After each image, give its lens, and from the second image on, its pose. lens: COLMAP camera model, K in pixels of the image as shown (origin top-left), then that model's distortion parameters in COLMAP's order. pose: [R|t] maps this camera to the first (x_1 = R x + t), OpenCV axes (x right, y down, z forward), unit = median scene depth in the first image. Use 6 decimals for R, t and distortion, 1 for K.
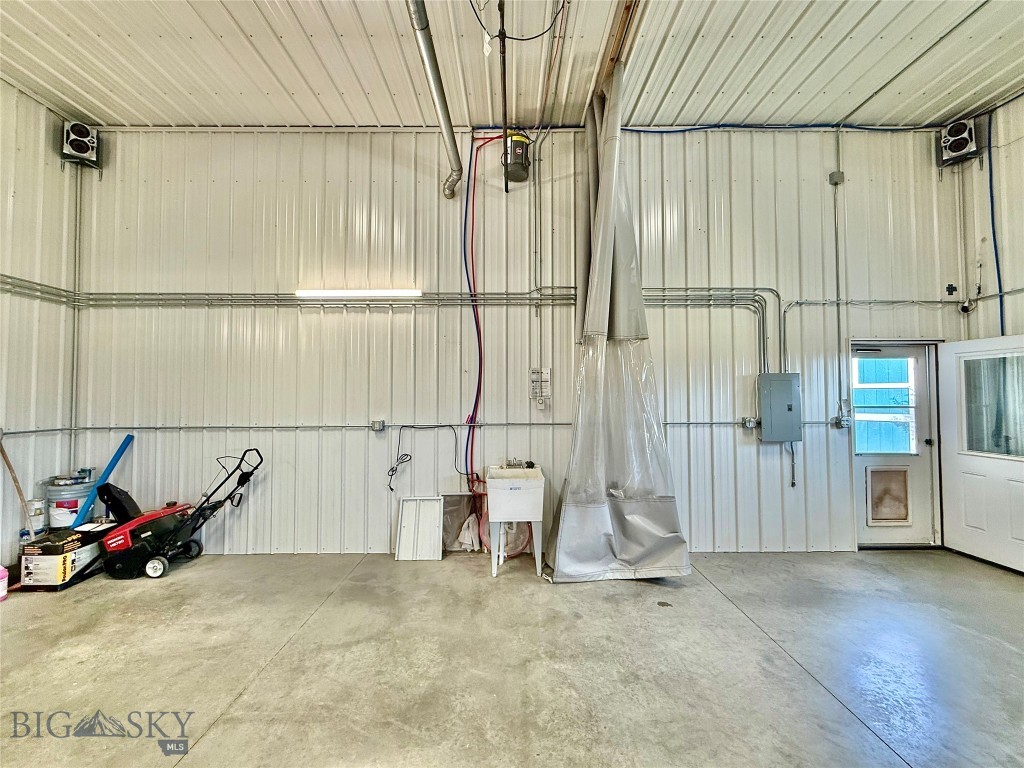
lens RADIAL K [[418.0, 0, 507.8], [0, 418.0, 381.0], [0, 0, 1]] dist [-0.001063, 0.000358]
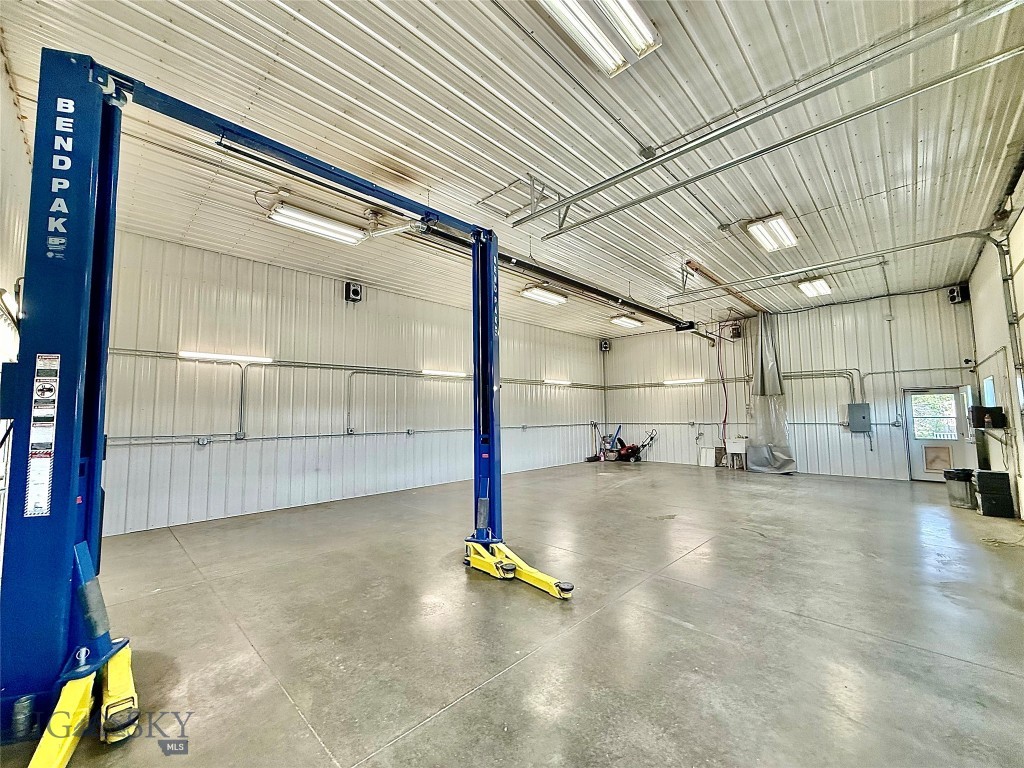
lens RADIAL K [[418.0, 0, 511.2], [0, 418.0, 380.9], [0, 0, 1]] dist [-0.001063, 0.000358]
pose [[0.730105, -0.061052, -0.680602, 0.847020], [0.029325, 0.997883, -0.058056, -0.068751], [0.682706, 0.022428, 0.730349, -2.200784]]
